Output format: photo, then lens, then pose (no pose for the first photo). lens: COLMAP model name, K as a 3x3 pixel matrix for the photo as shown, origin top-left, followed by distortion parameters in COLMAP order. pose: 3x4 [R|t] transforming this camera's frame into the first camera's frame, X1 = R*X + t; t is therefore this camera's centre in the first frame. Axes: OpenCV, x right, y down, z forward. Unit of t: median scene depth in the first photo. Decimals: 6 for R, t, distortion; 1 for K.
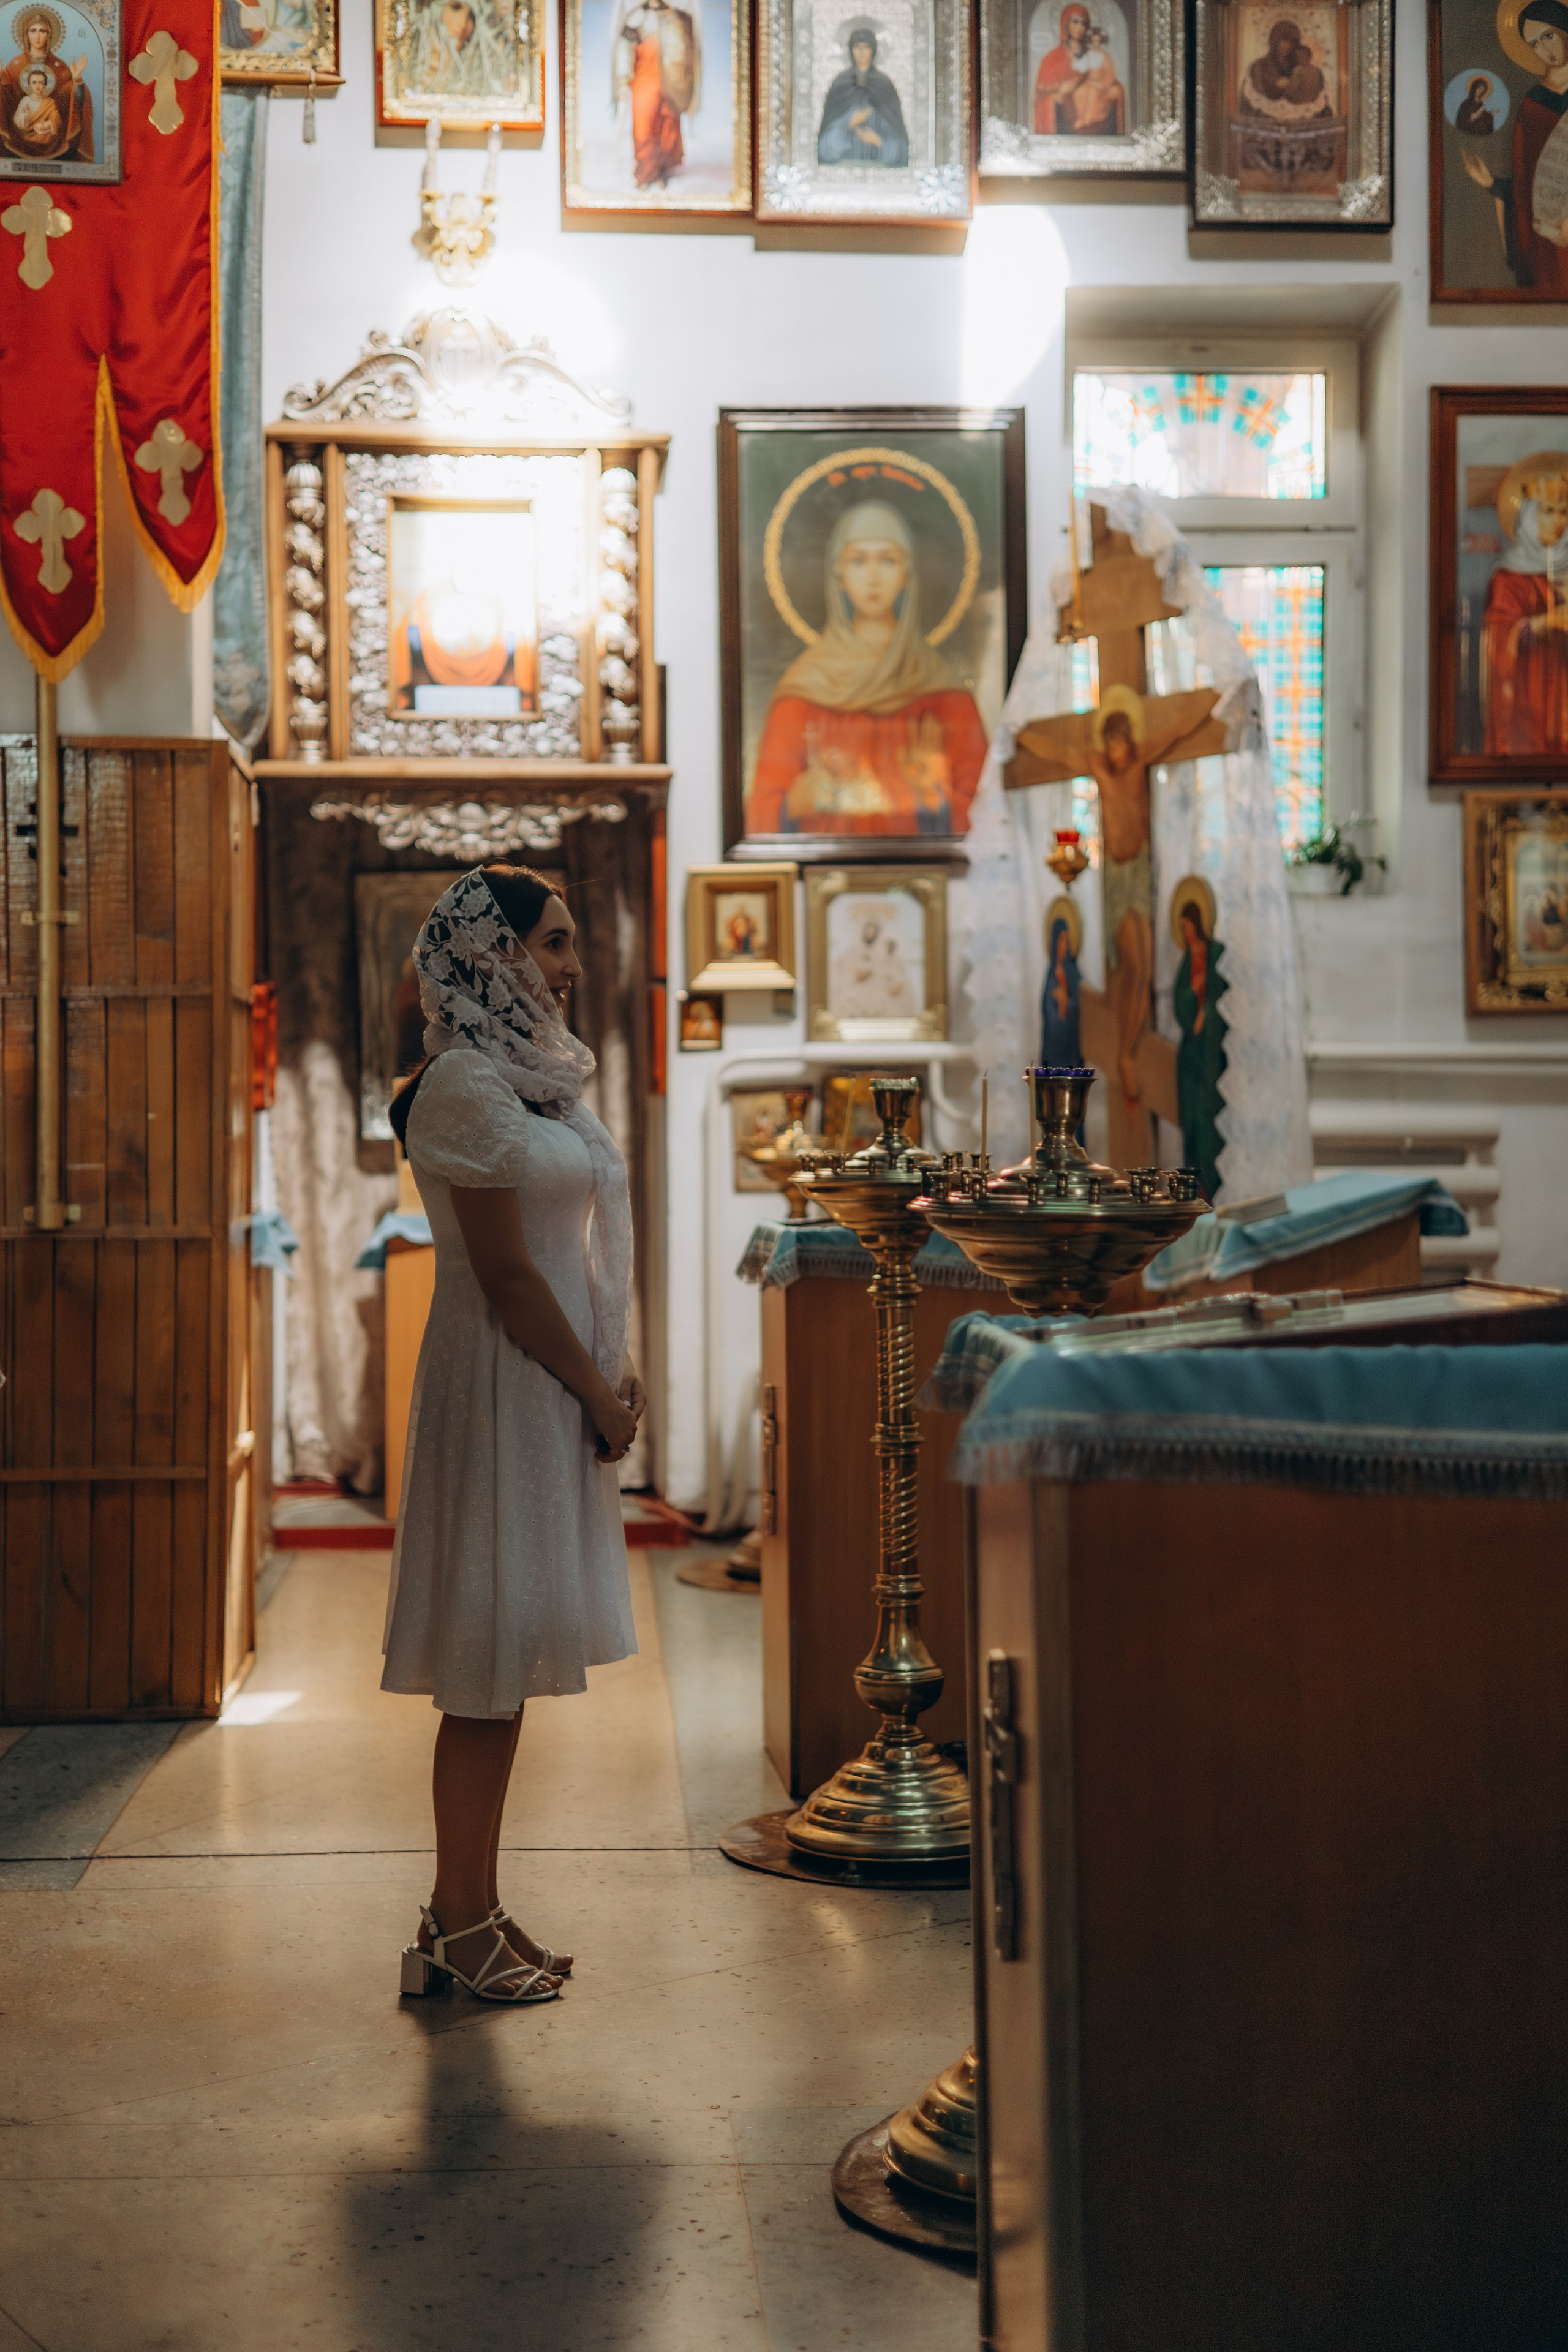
lens RADIAL K [[3545.5, 0, 783.7], [0, 3545.5, 1061.1], [0, 0, 1]] dist [0.412275, -1.600225]
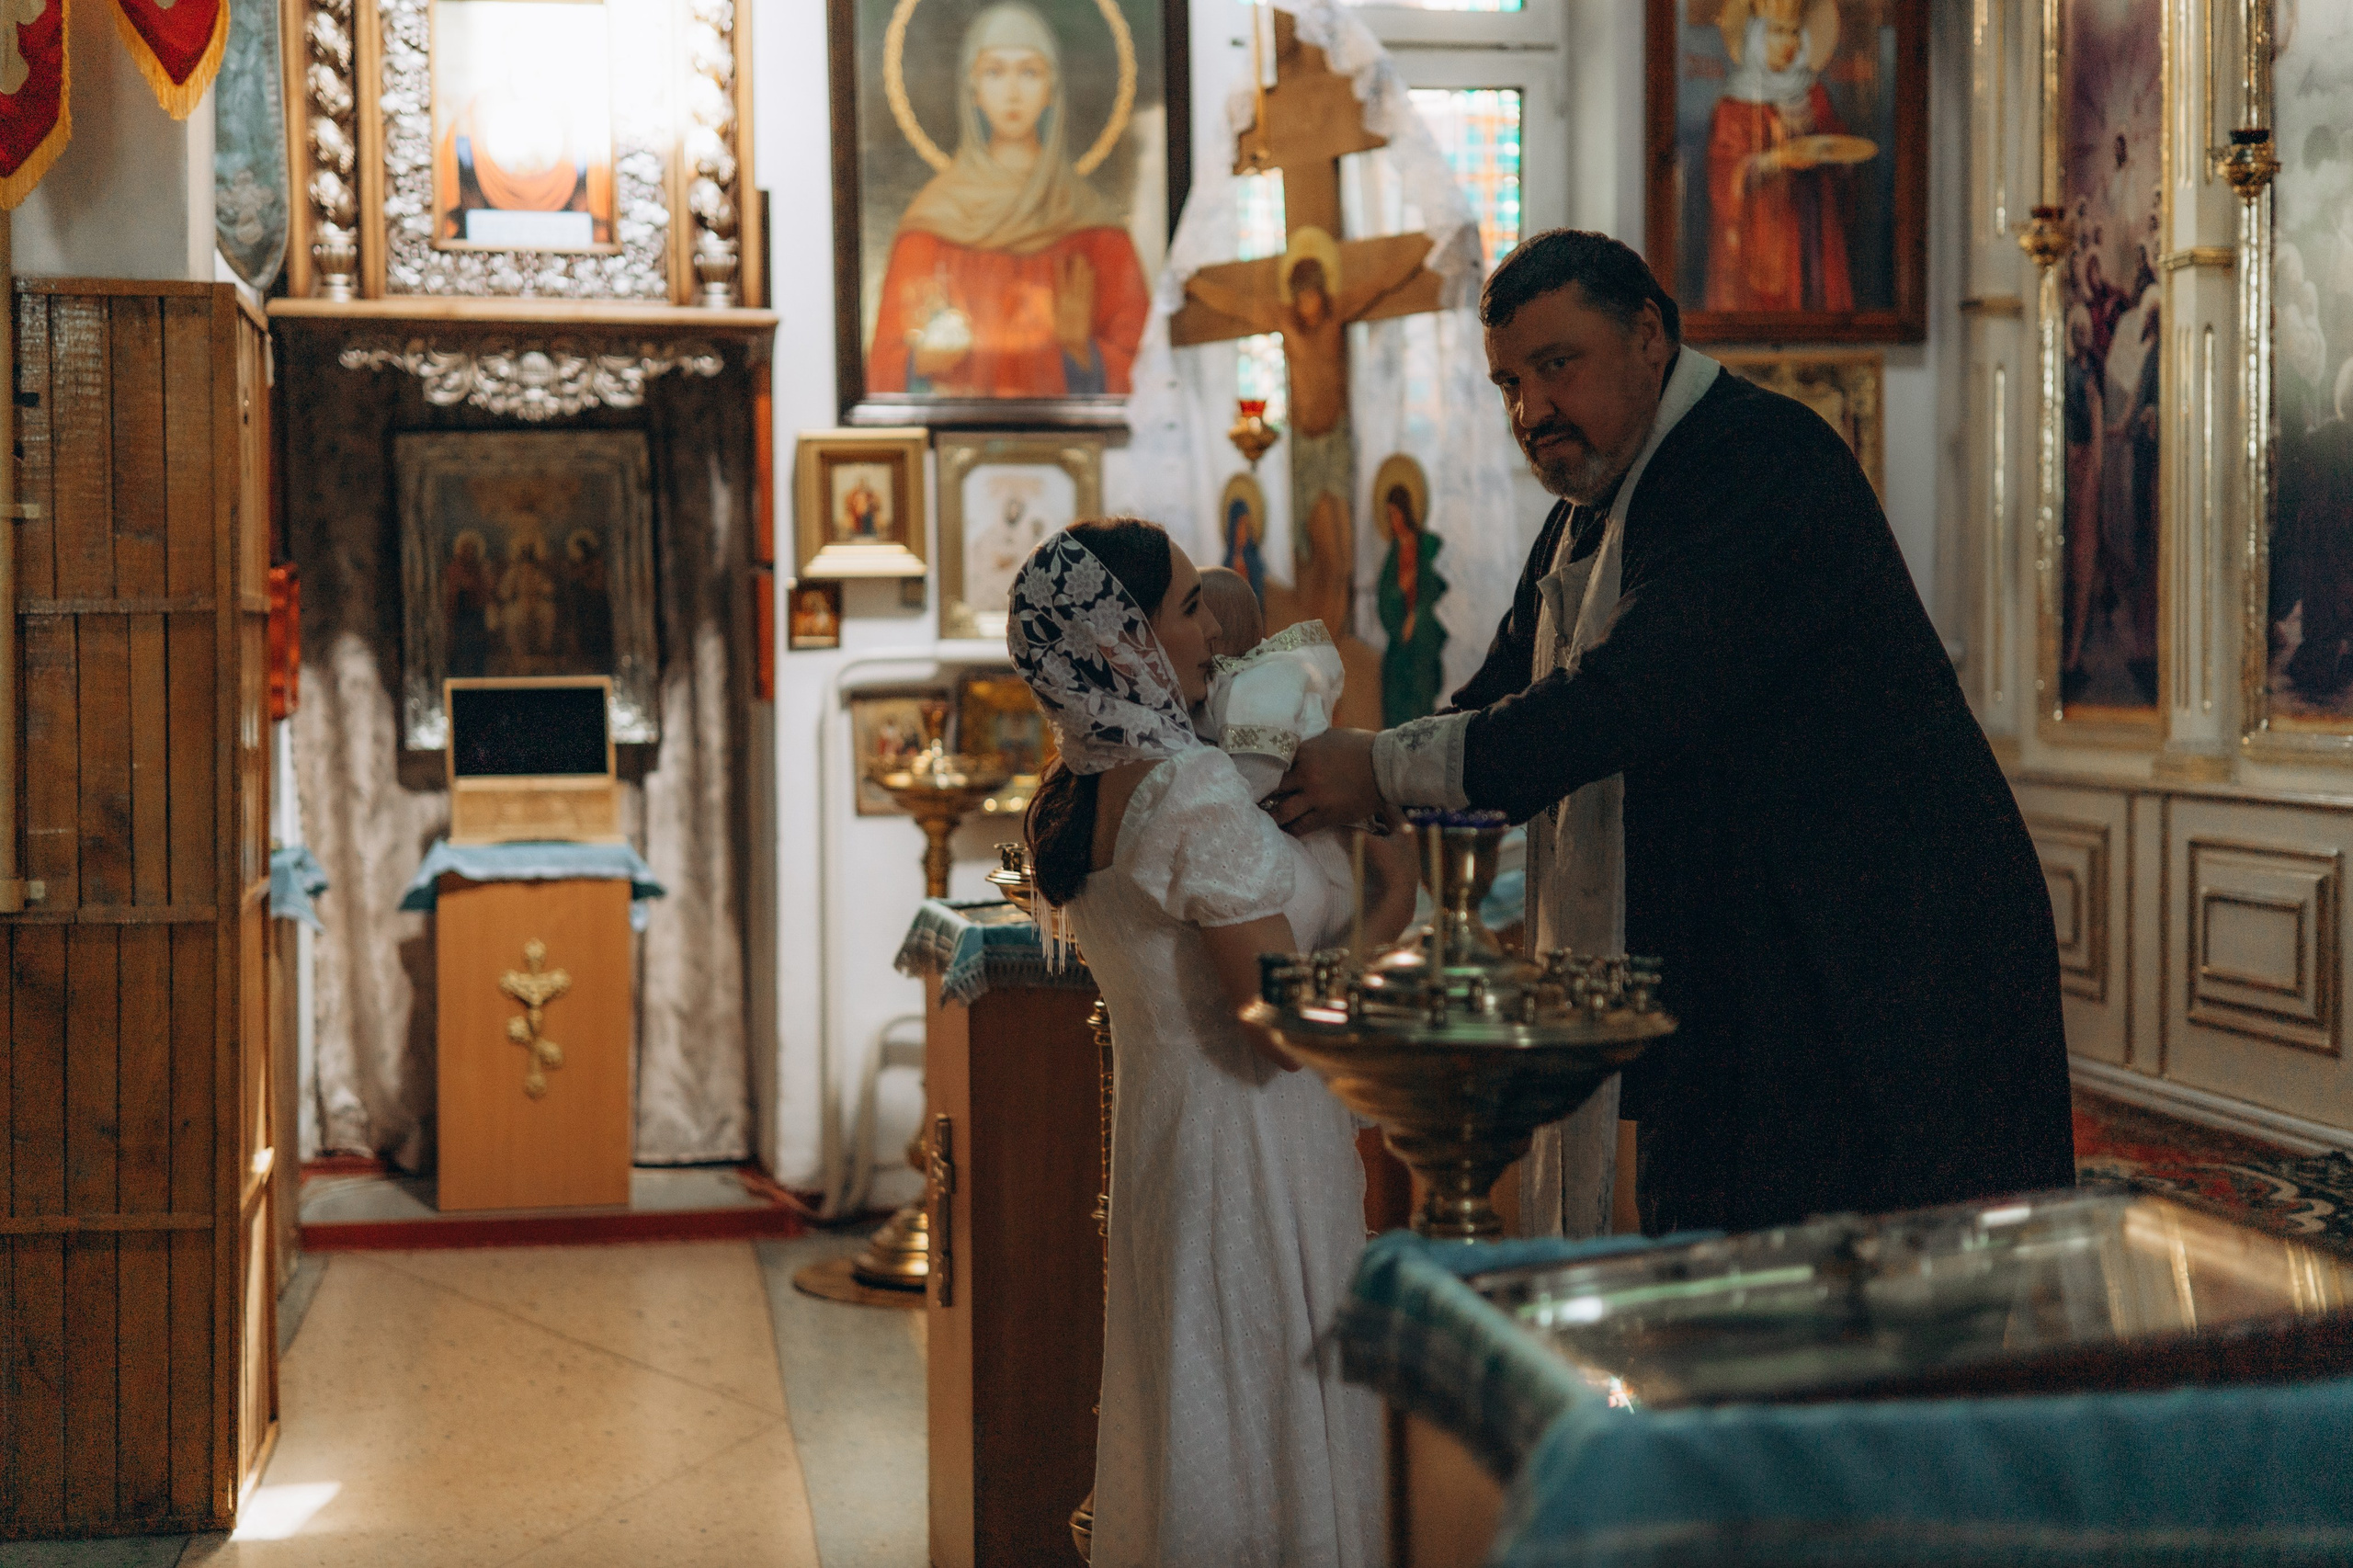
lens RADIAL K [[3547.0, 0, 1173.1], [0, 3547.0, 729.1], [0, 0, 1]] dist [0.412275, -1.600225]
pose [[0.995326, -0.000171, 0.096573, -0.020357], [-0.003864, 0.999127, 0.041593, -0.019654], [-0.096496, -0.041772, 0.994456, 0.140294]]
